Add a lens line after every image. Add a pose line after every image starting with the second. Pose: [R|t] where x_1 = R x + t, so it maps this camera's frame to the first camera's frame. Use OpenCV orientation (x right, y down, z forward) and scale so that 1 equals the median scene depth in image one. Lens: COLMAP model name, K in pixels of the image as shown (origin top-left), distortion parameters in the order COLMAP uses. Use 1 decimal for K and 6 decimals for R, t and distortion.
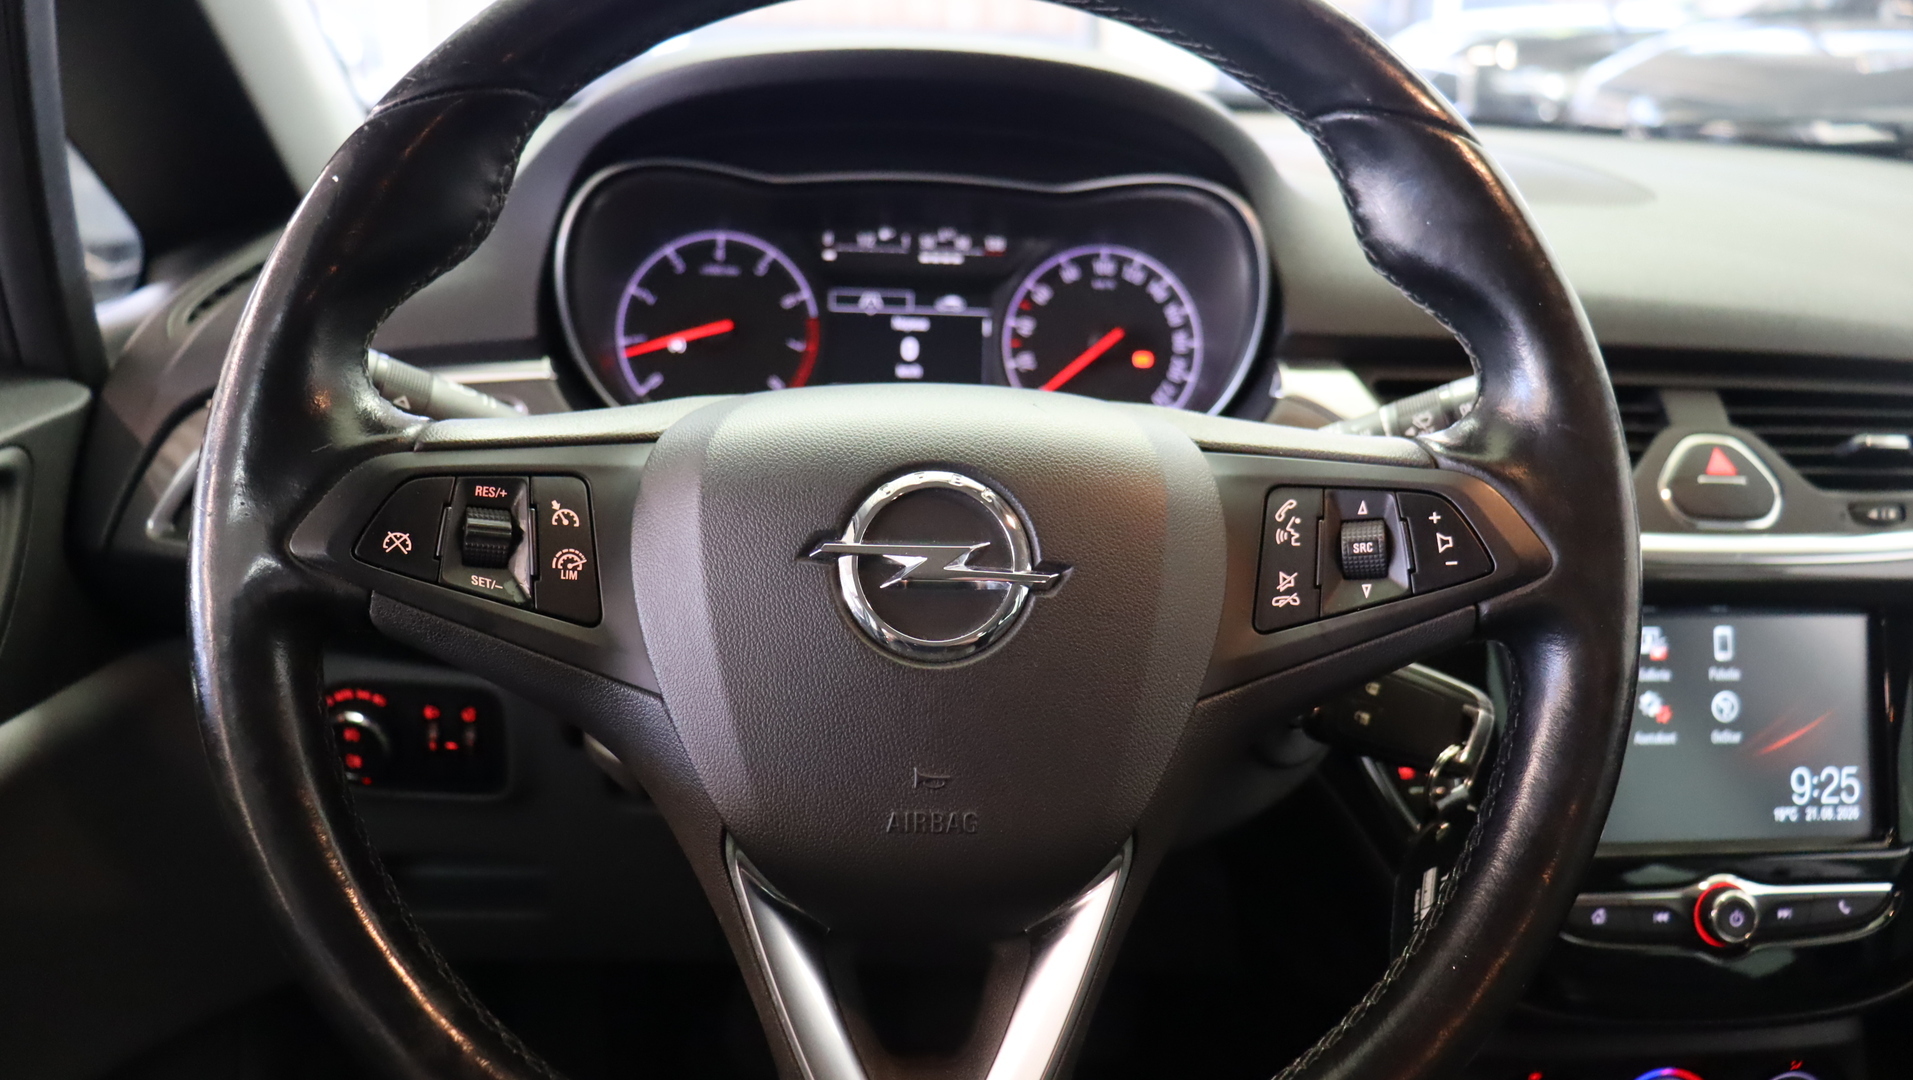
lens RADIAL K [[1611.4, 0, 956.5], [0, 1611.4, 540.0], [0, 0, 1]] dist [-0.061298, 0.096436]
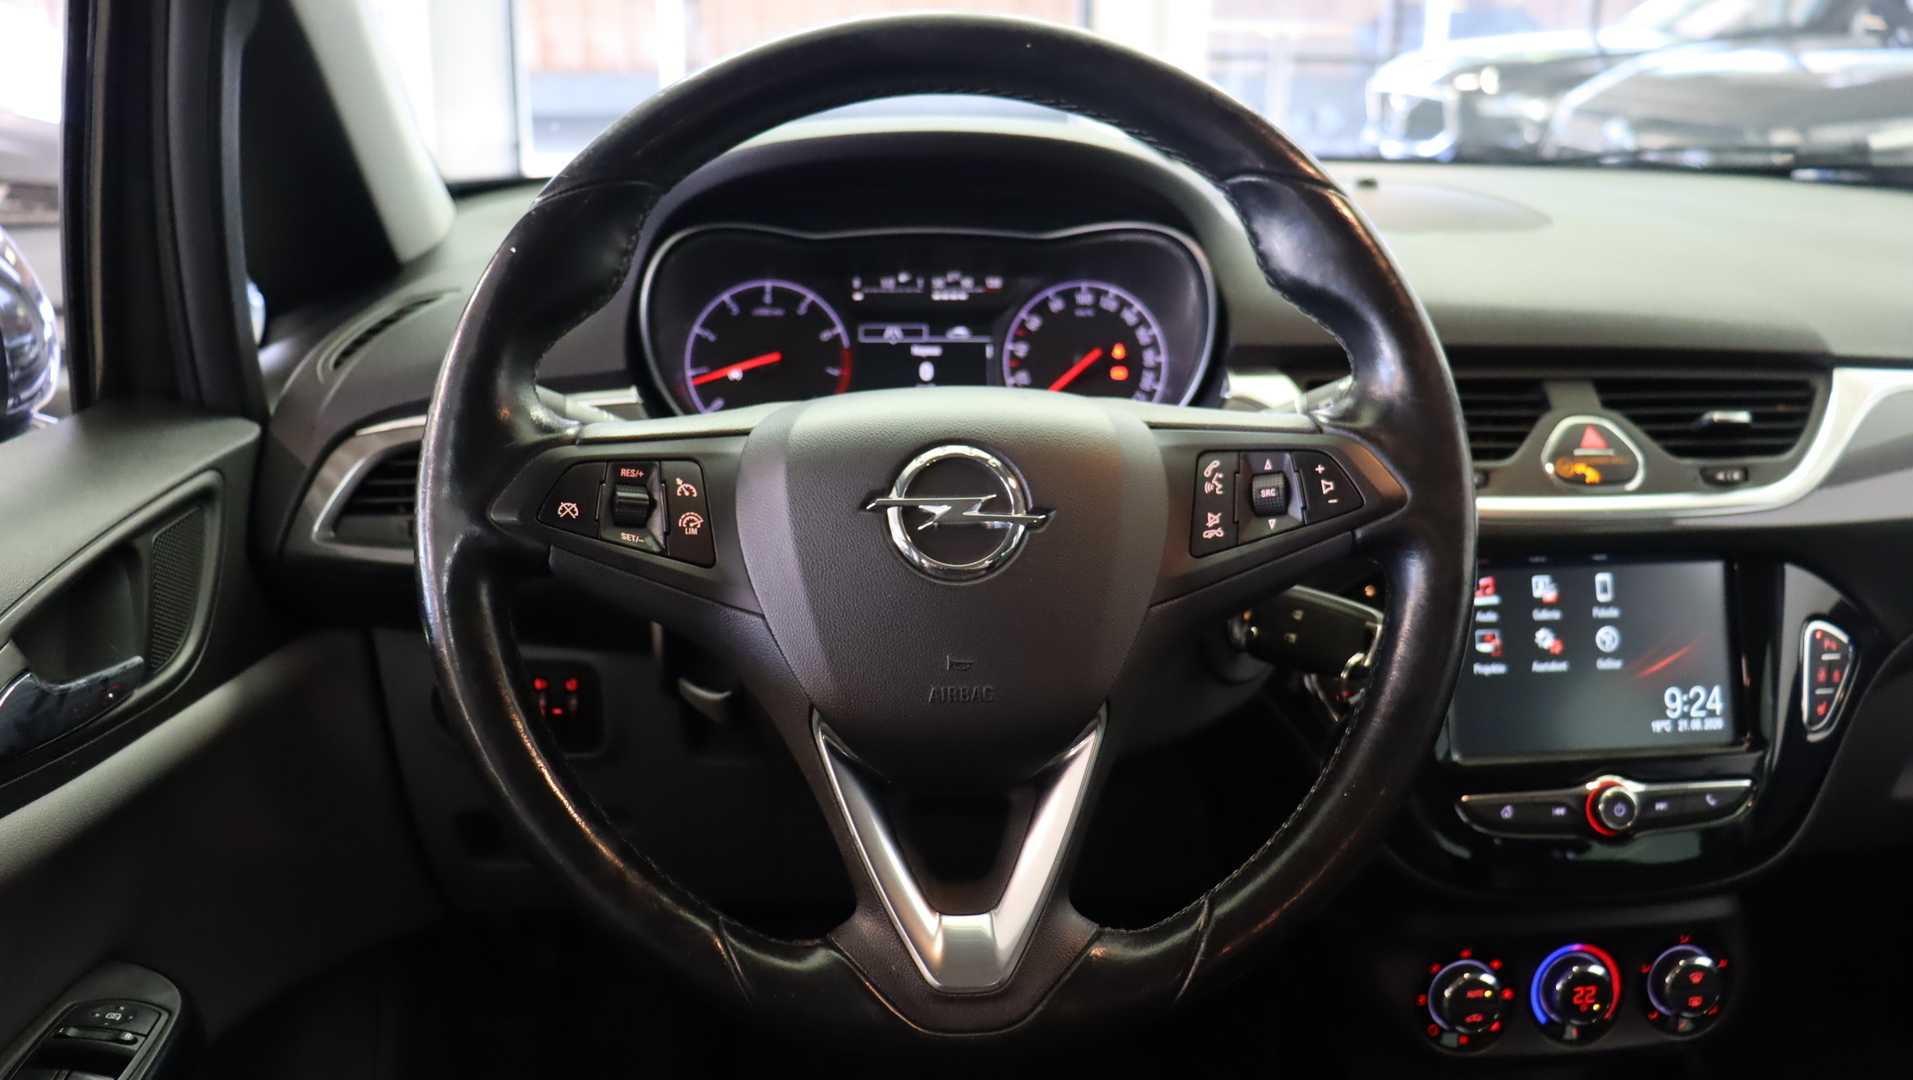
lens RADIAL K [[1658.7, 0, 956.5], [0, 1658.7, 540.0], [0, 0, 1]] dist [-0.012987, 0.004819]
pose [[0.999414, -0.033716, -0.005913, -0.003721], [0.033525, 0.998993, -0.029818, 0.052734], [0.006912, 0.029603, 0.999538, -0.278818]]
